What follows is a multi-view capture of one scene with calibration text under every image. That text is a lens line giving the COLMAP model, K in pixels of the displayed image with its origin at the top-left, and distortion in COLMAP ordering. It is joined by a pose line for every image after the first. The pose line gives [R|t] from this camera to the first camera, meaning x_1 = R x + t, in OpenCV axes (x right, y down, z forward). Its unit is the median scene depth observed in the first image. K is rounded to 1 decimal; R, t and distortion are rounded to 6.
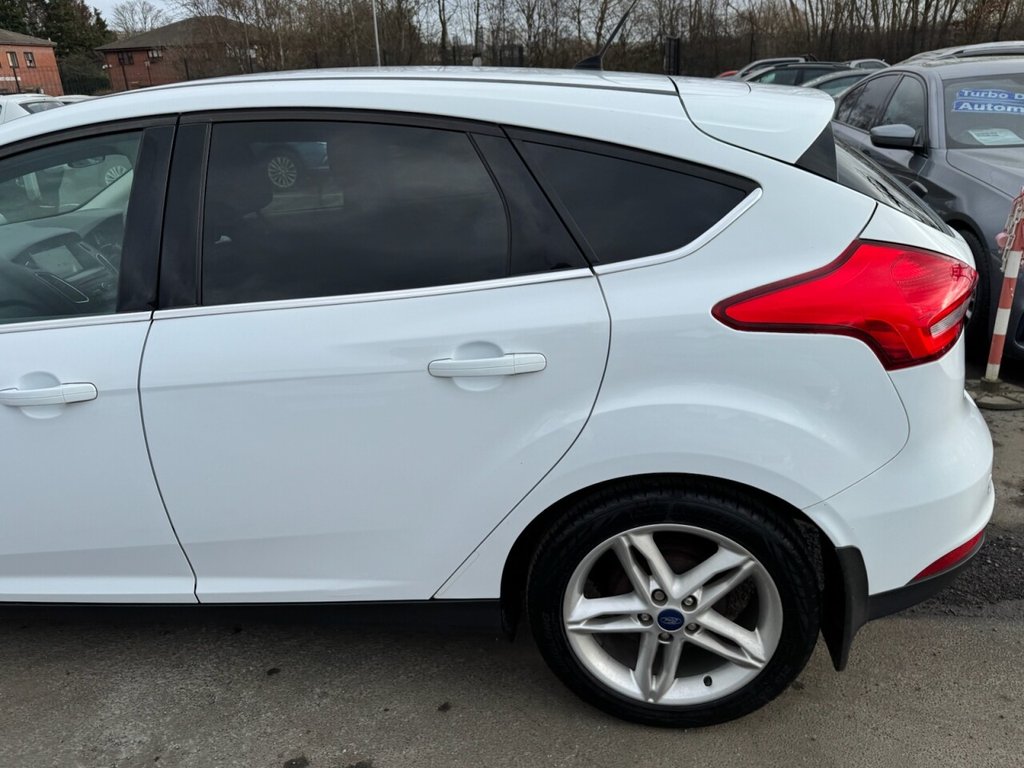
lens RADIAL K [[788.1, 0, 510.3], [0, 788.1, 388.5], [0, 0, 1]] dist [0.004620, -0.010493]
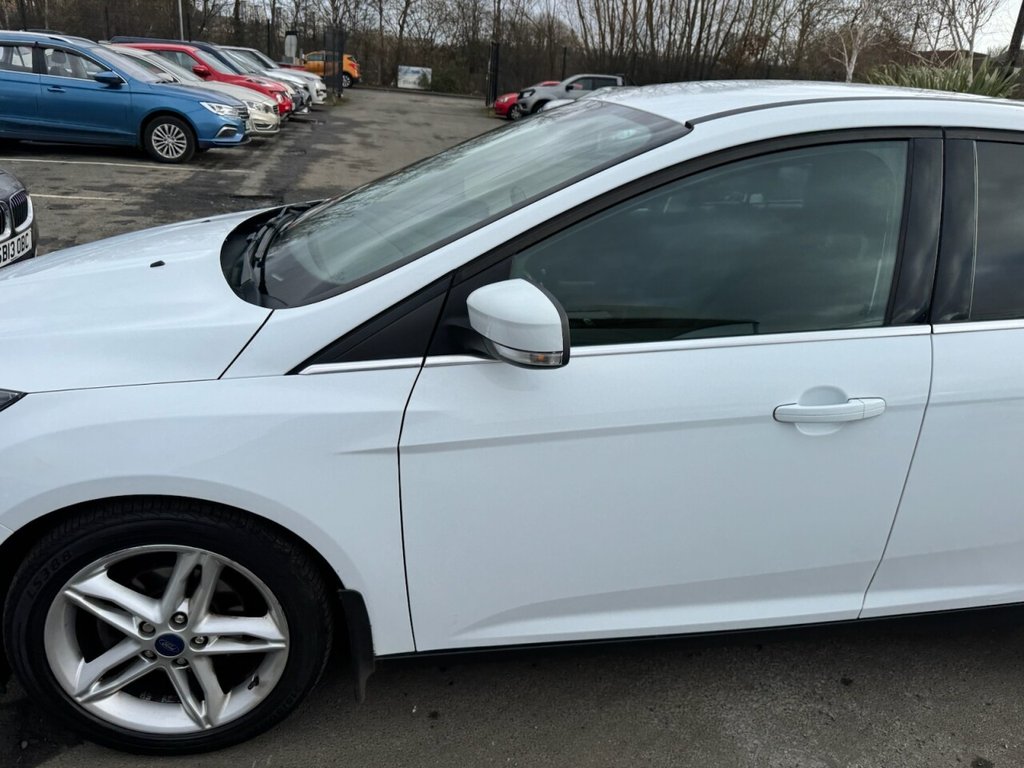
lens RADIAL K [[786.8, 0, 512.0], [0, 786.8, 384.0], [0, 0, 1]] dist [0.035755, -0.056263]
pose [[0.955148, 0.002781, 0.296116, -0.998879], [-0.003129, 0.999995, 0.000704, -0.018458], [-0.296113, -0.001599, 0.955152, 0.171191]]
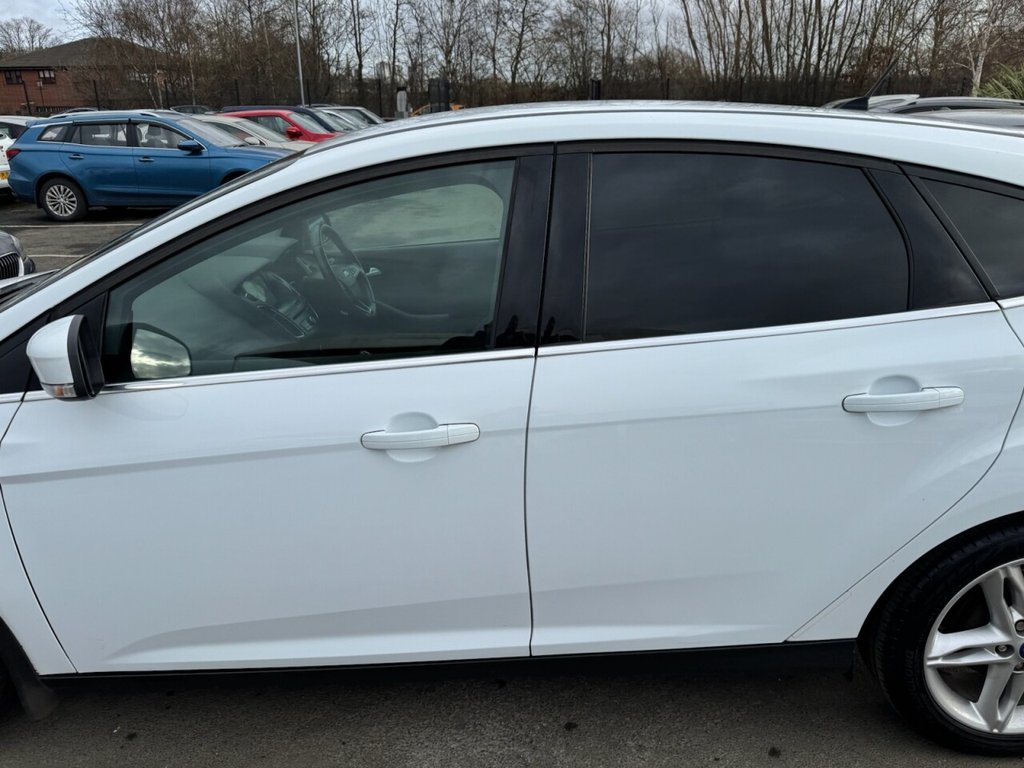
lens RADIAL K [[788.1, 0, 510.3], [0, 788.1, 388.5], [0, 0, 1]] dist [0.004620, -0.010493]
pose [[0.992153, -0.008729, 0.124721, -0.484190], [0.013694, 0.999145, -0.039005, -0.009124], [-0.124274, 0.040407, 0.991425, 0.056177]]
